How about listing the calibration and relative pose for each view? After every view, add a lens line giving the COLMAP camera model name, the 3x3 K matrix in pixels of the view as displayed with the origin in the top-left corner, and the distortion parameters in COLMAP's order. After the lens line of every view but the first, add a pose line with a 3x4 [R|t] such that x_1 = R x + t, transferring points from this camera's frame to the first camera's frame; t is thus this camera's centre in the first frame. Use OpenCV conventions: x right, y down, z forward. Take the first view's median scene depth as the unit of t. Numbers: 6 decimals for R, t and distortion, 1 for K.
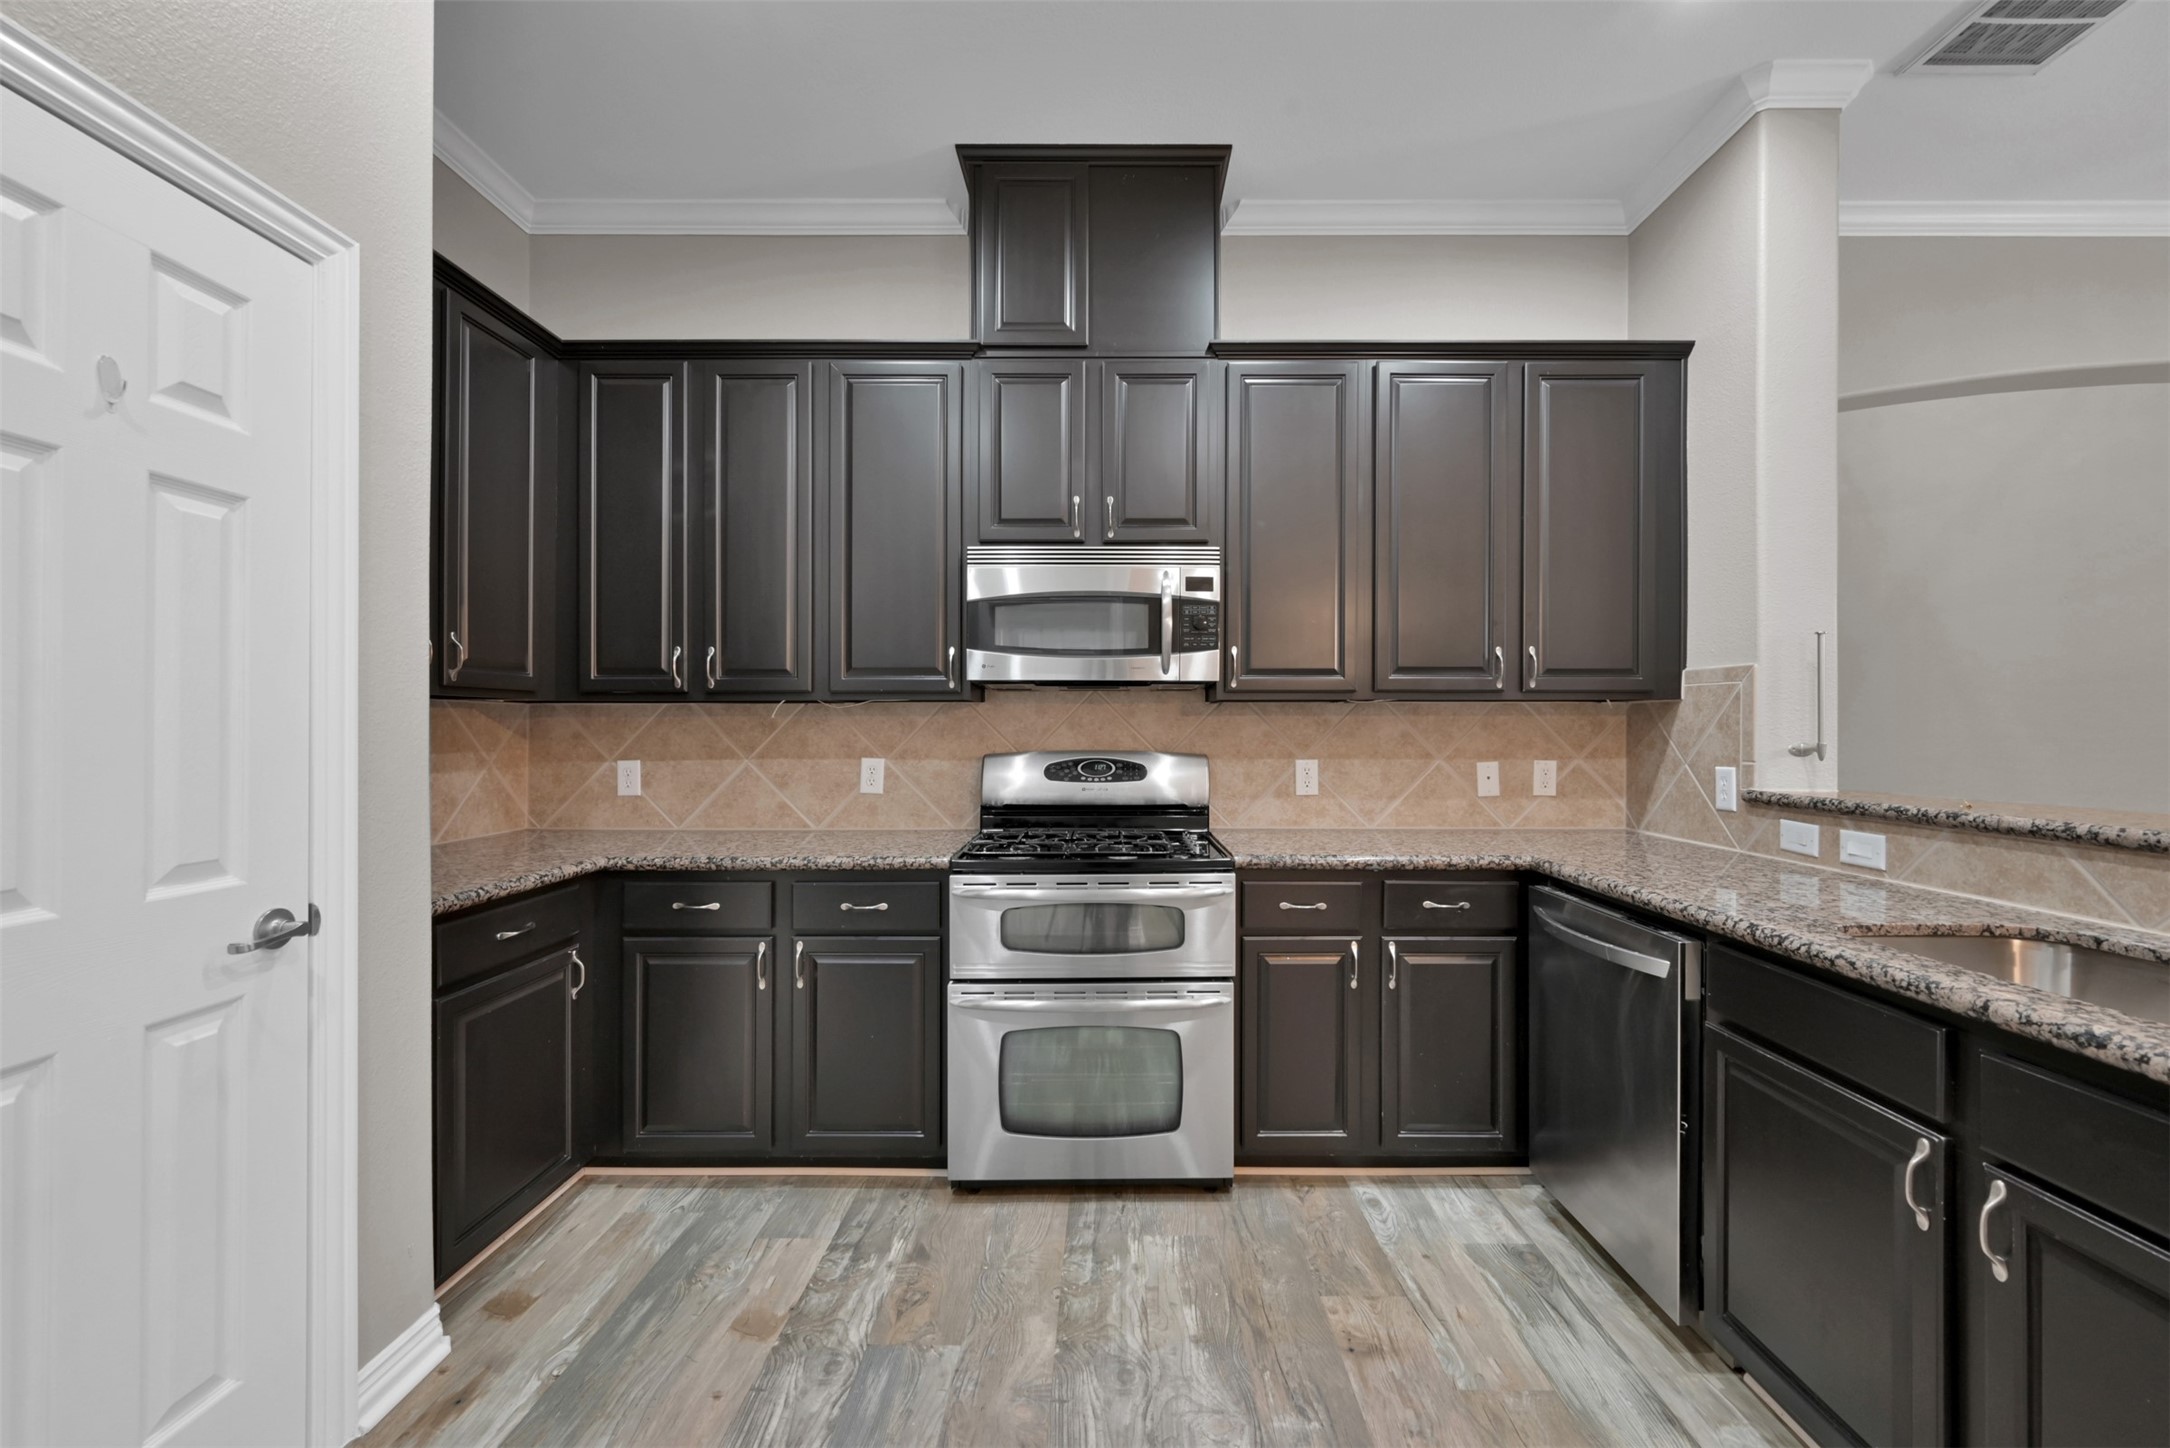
lens RADIAL K [[863.7, 0, 1098.9], [0, 863.7, 725.5], [0, 0, 1]] dist [-0.000446, 0.000050]
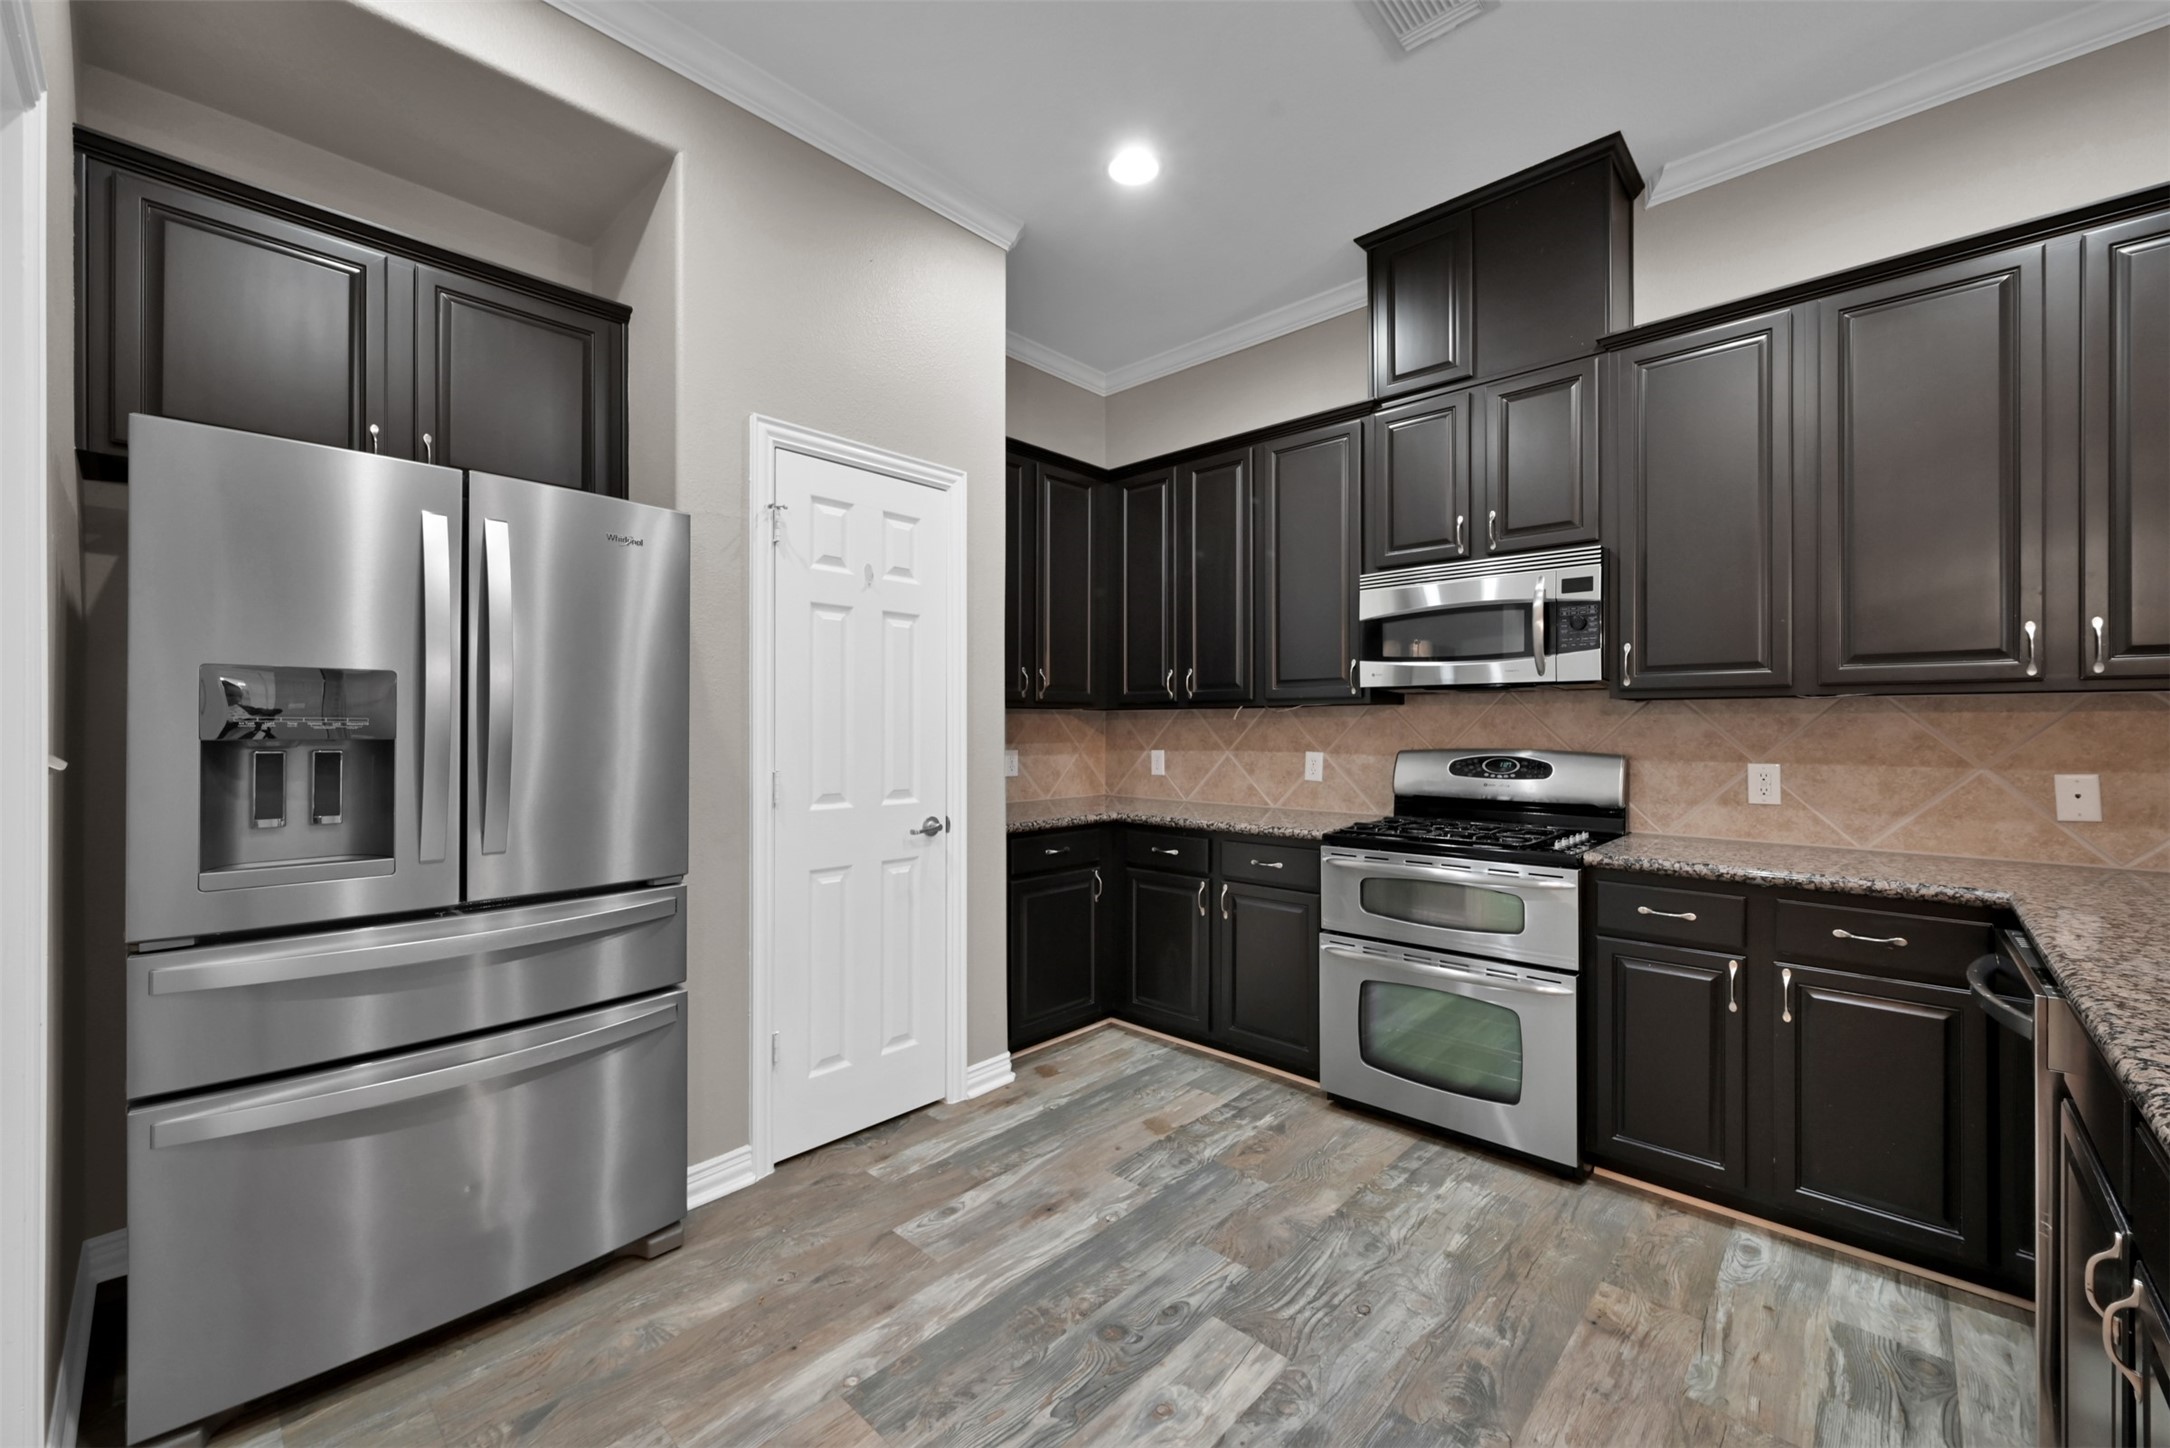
lens RADIAL K [[859.3, 0, 1091.2], [0, 859.3, 726.2], [0, 0, 1]] dist [0.000599, 0.000411]
pose [[0.732367, -0.000119, -0.680910, 0.415692], [0.000823, 0.999999, 0.000710, 0.000181], [0.680910, -0.001081, 0.732367, -0.131172]]
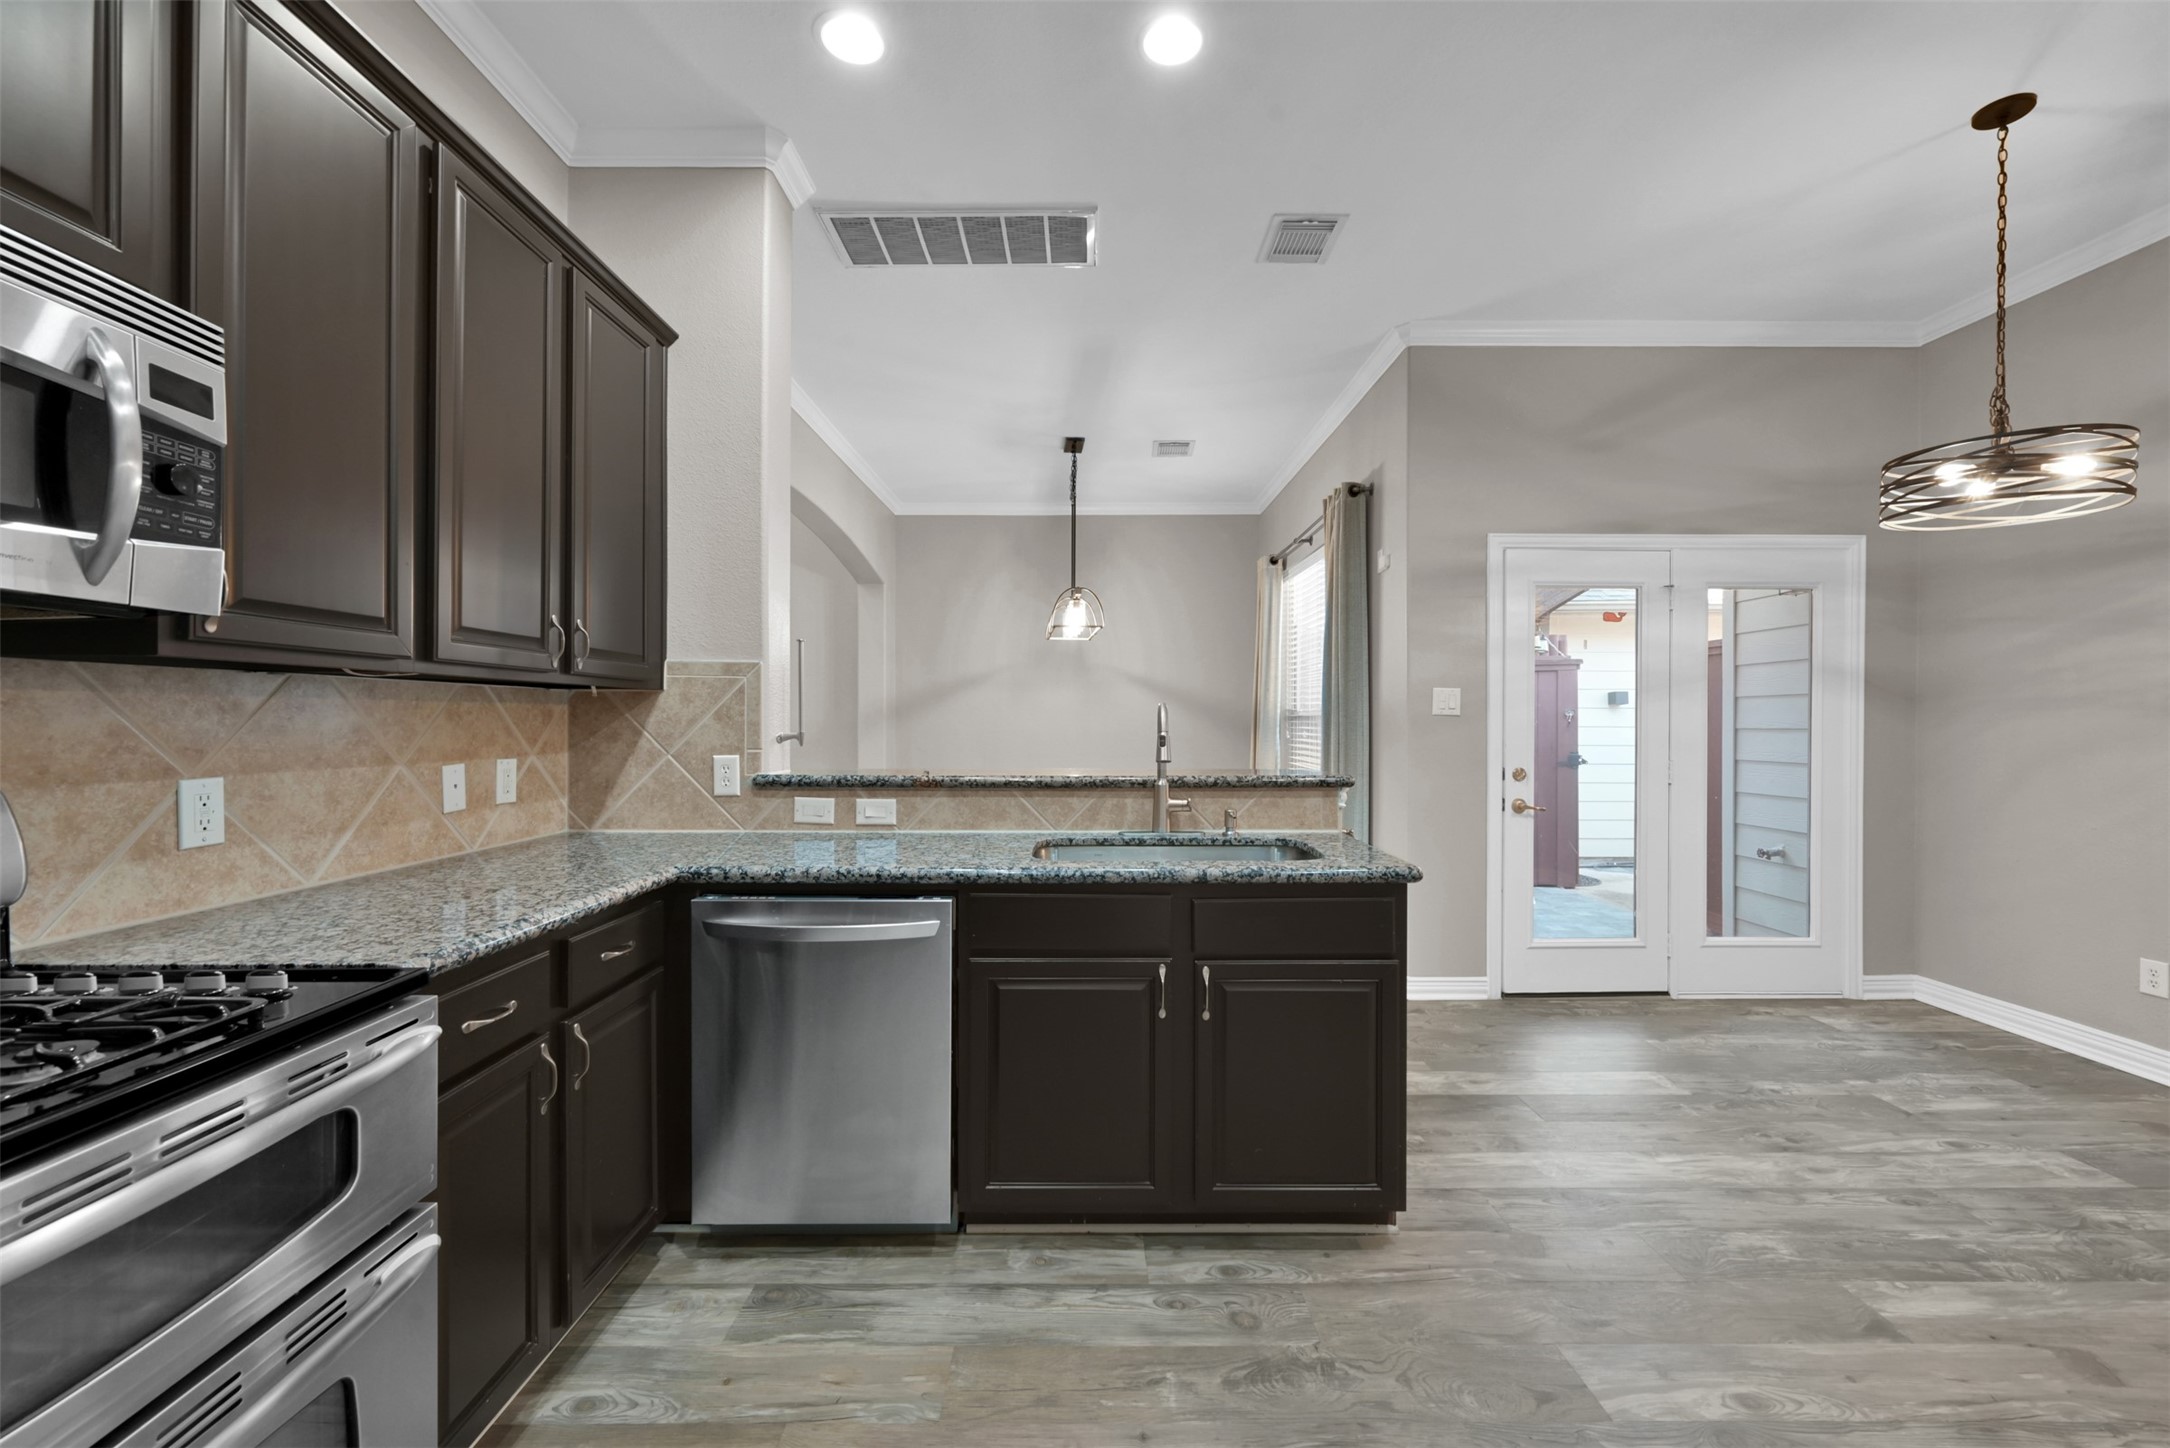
lens RADIAL K [[859.3, 0, 1091.2], [0, 859.3, 726.2], [0, 0, 1]] dist [0.000599, 0.000411]
pose [[-0.016628, -0.008142, 0.999829, -0.357512], [-0.005458, 0.999953, 0.008053, 0.000974], [-0.999847, -0.005323, -0.016672, 0.584435]]
